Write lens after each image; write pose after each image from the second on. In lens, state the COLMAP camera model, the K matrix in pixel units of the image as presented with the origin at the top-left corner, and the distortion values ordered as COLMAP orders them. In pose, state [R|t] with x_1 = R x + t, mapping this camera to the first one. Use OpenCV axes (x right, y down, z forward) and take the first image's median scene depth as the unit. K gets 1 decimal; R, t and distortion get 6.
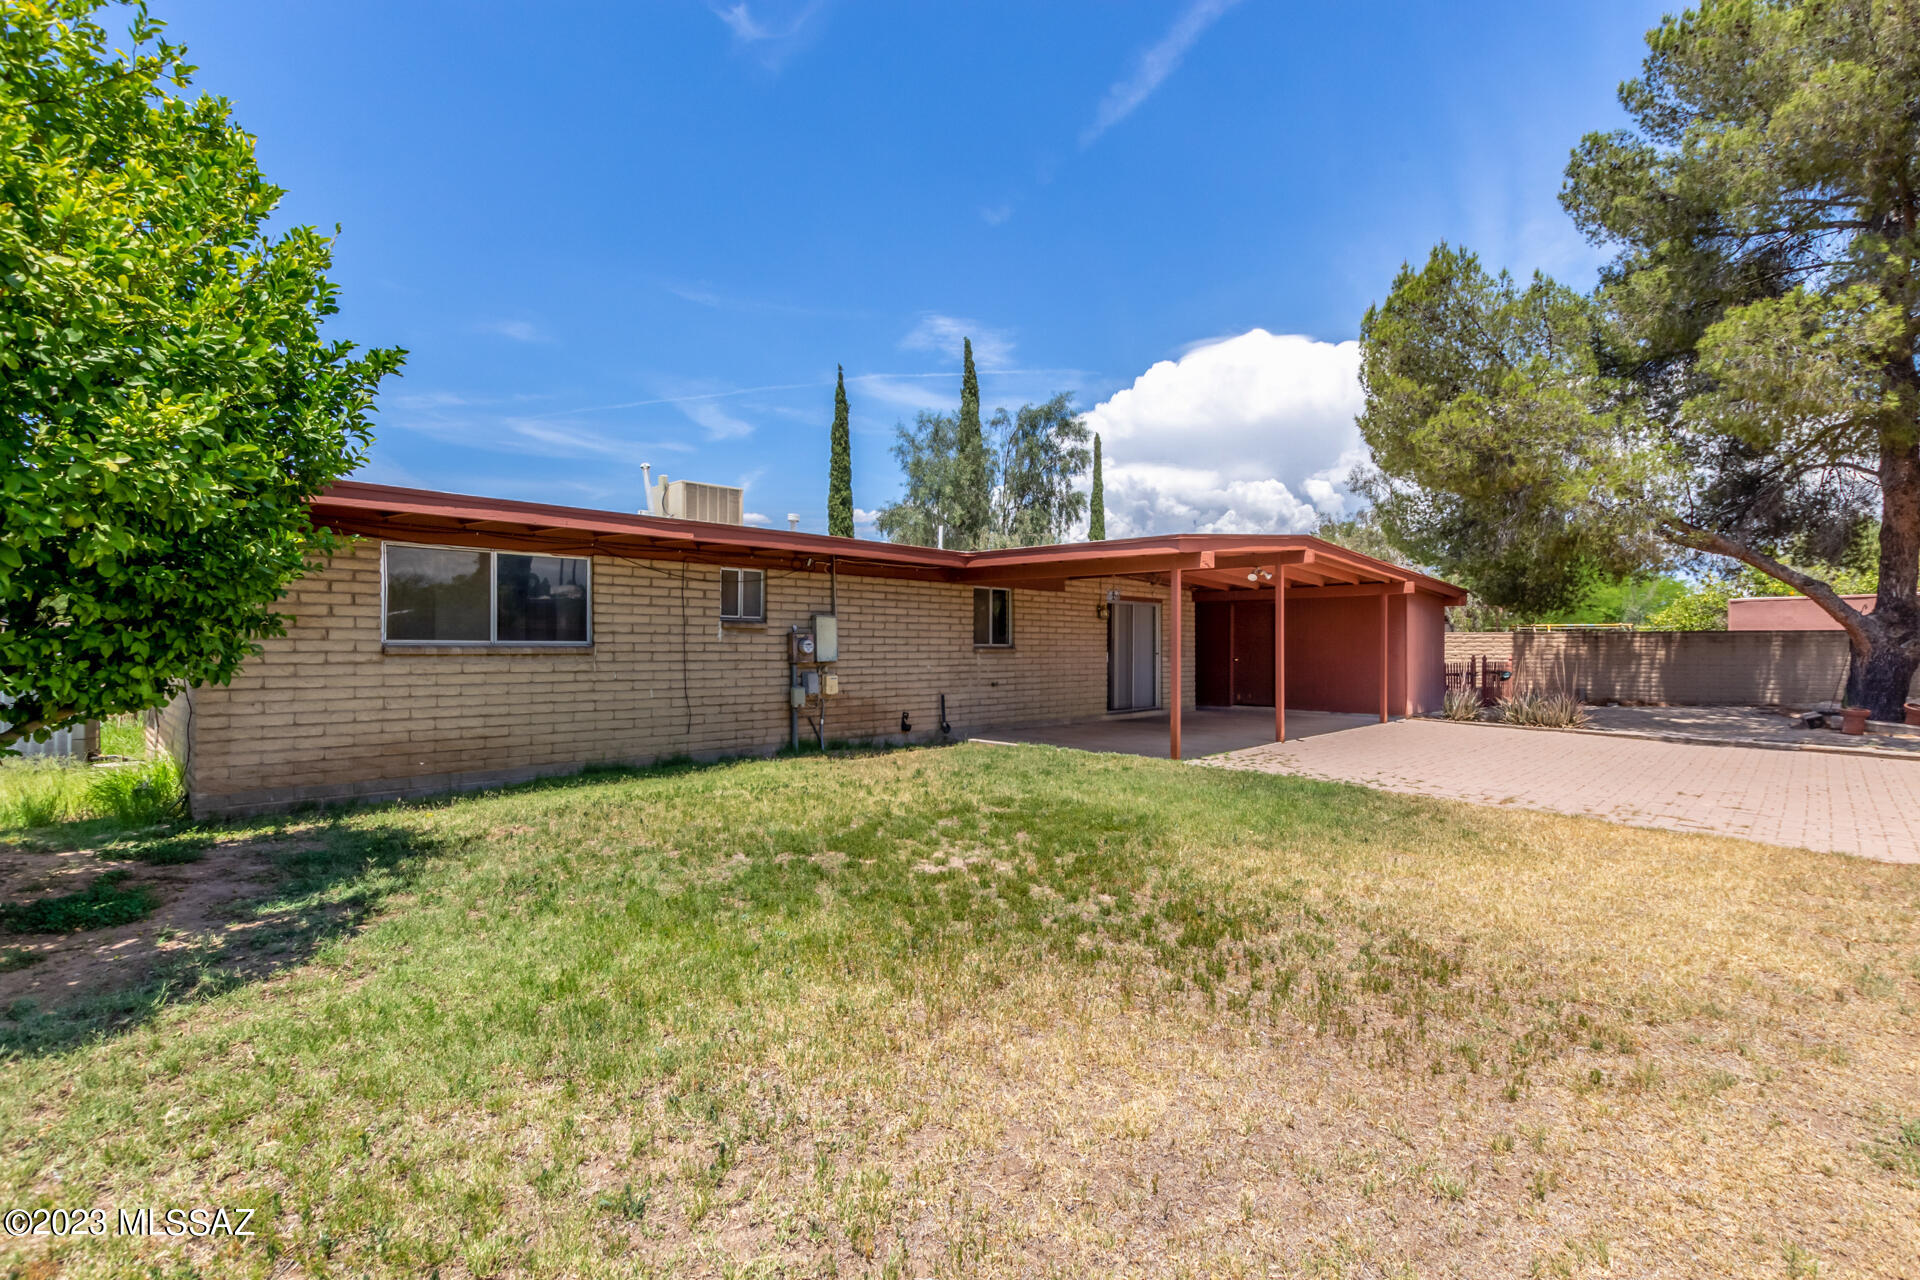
lens RADIAL K [[877.1, 0, 969.2], [0, 877.1, 644.9], [0, 0, 1]] dist [0.001590, -0.003475]
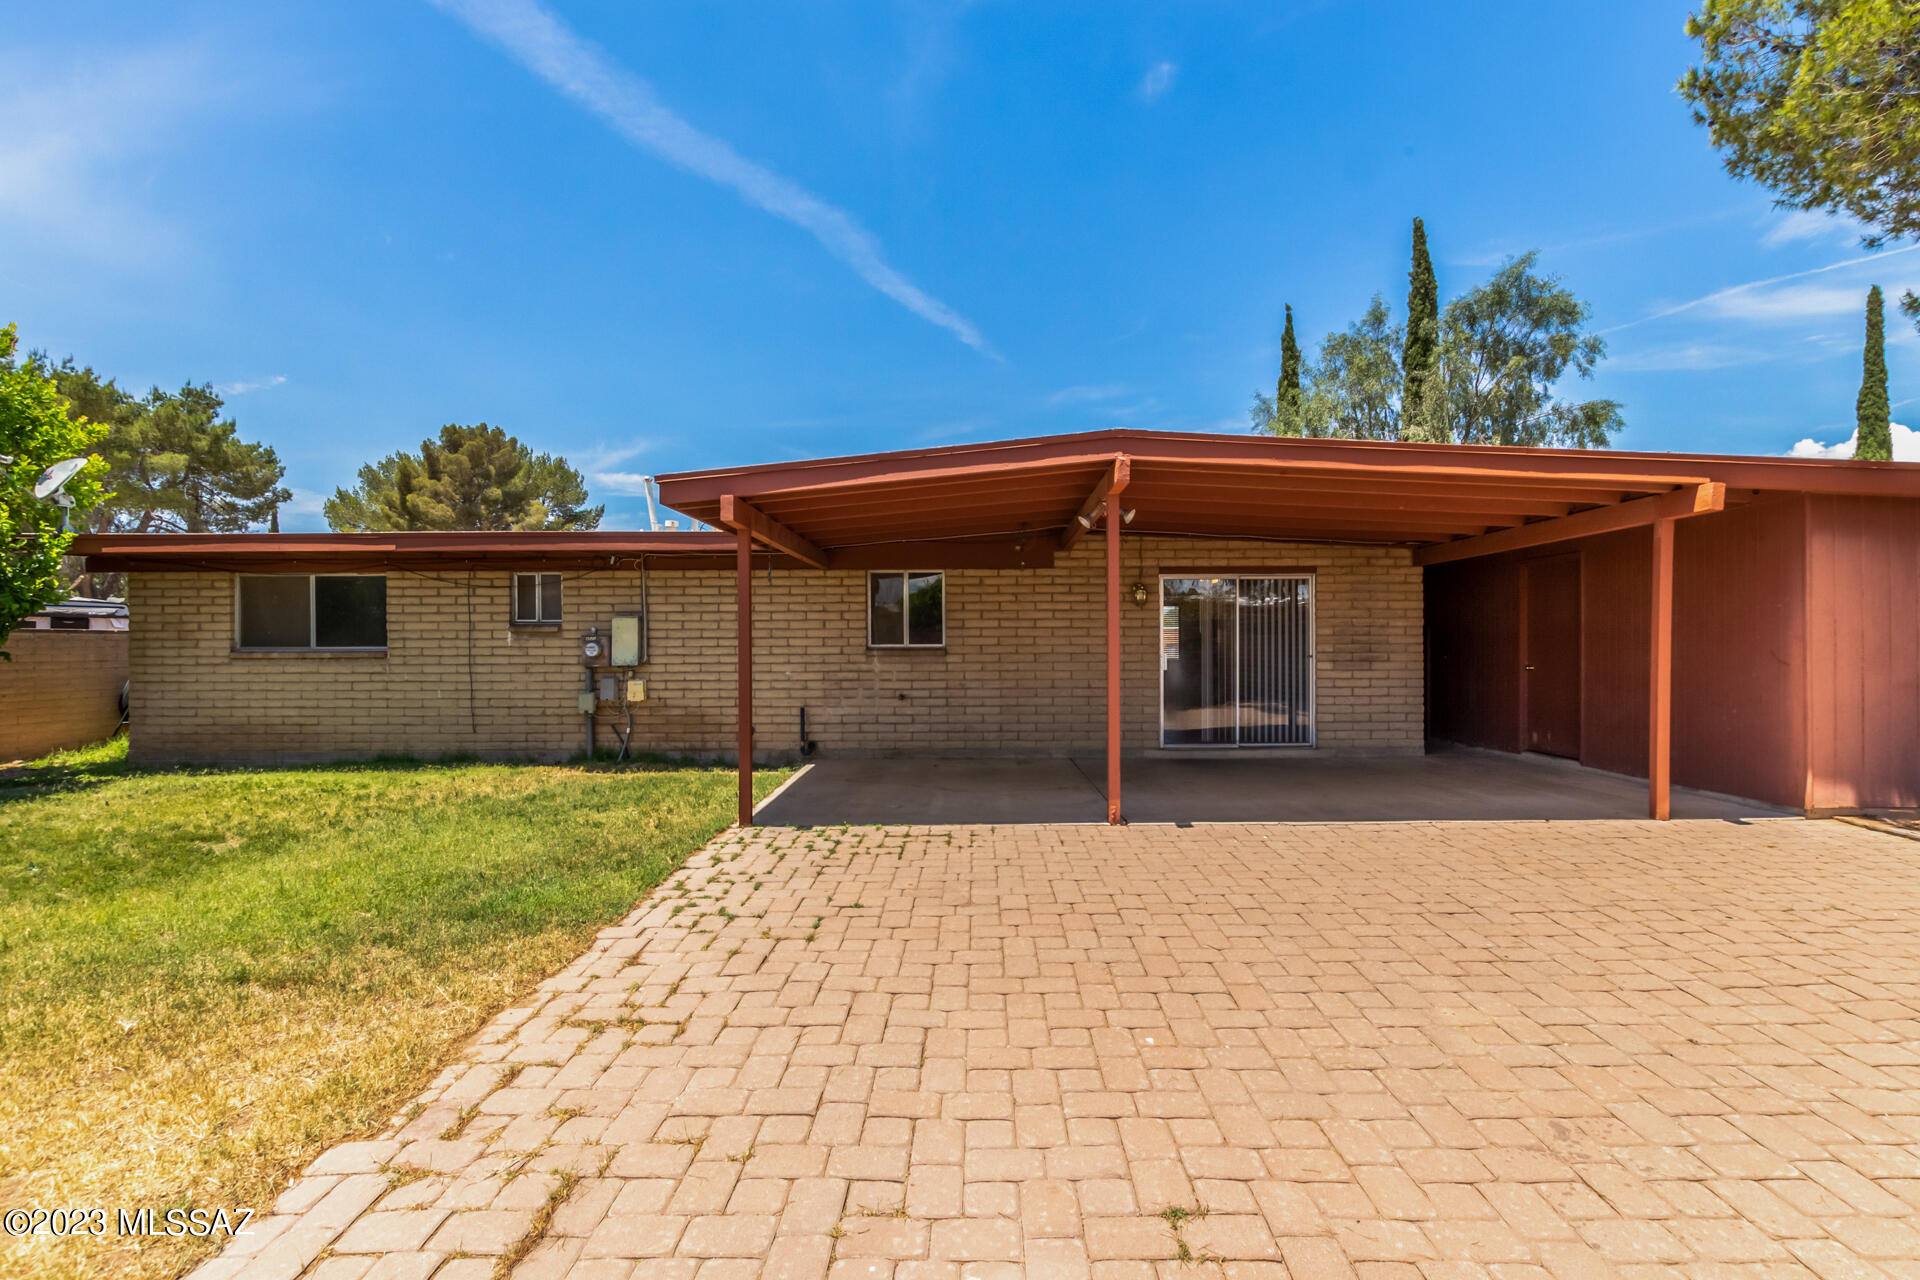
lens RADIAL K [[877.1, 0, 964.4], [0, 877.1, 643.9], [0, 0, 1]] dist [0.001590, -0.003475]
pose [[0.687788, -0.009605, -0.725848, 0.850731], [0.008271, 0.999951, -0.005395, 0.004428], [0.725864, -0.002293, 0.687834, 0.702577]]
